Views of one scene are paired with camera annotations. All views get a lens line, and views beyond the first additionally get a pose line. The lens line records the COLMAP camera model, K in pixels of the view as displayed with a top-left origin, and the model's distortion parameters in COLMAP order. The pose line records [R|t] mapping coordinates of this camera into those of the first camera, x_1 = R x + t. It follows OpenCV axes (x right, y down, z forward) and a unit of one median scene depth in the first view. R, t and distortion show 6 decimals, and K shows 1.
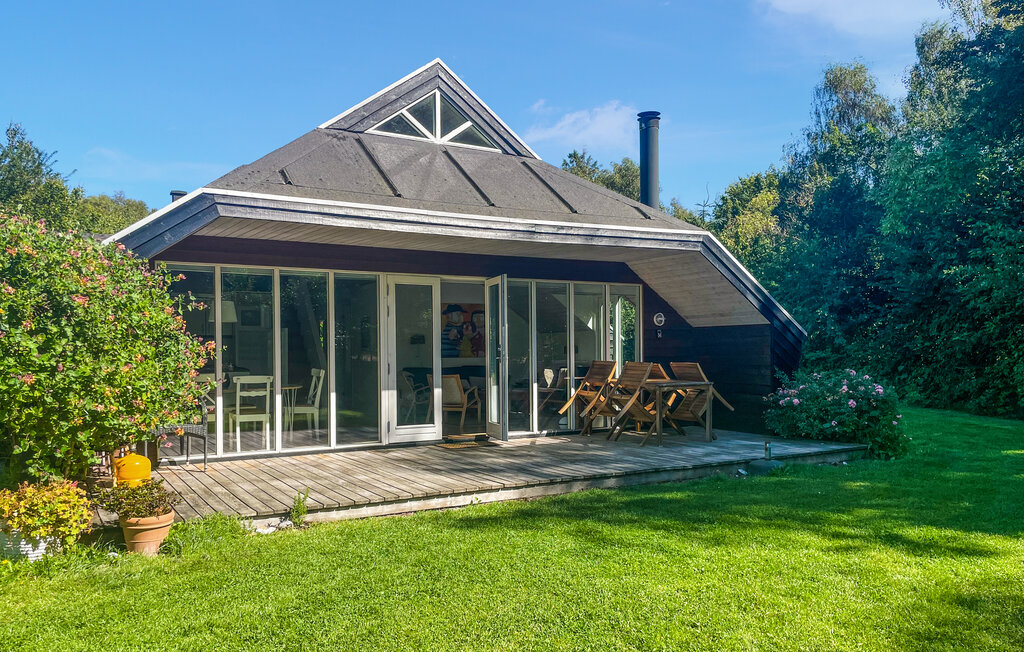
lens RADIAL K [[843.2, 0, 510.2], [0, 843.2, 329.2], [0, 0, 1]] dist [0.027450, -0.017277]
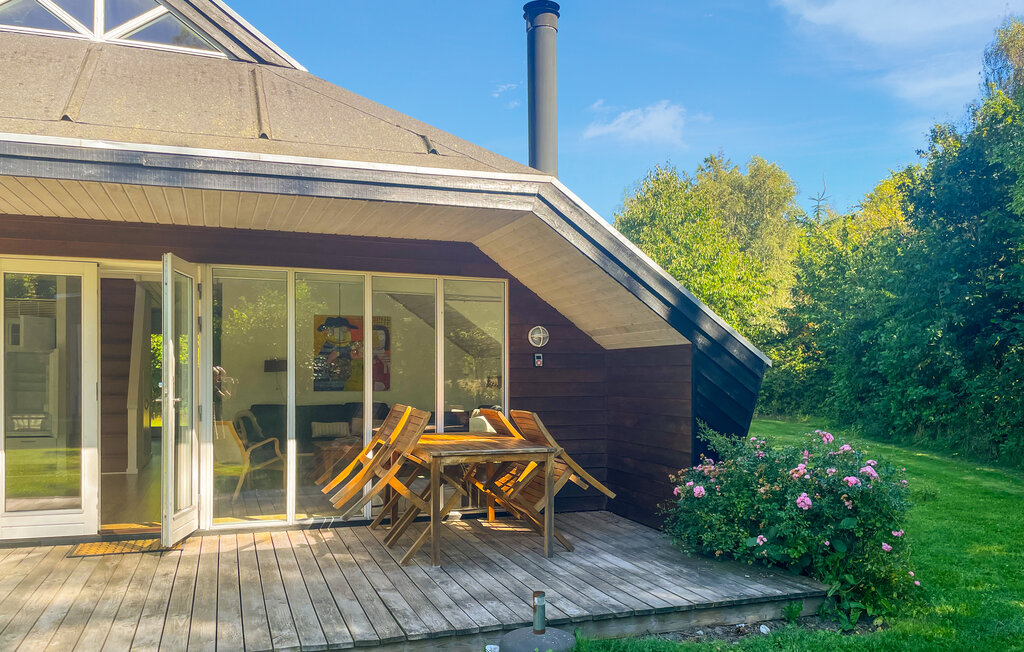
lens RADIAL K [[843.2, 0, 532.3], [0, 843.2, 347.9], [0, 0, 1]] dist [0.027450, -0.017277]
pose [[0.980794, 0.005415, -0.194971, 0.315843], [-0.007042, 0.999946, -0.007649, 0.001525], [0.194919, 0.008875, 0.980779, 0.436697]]
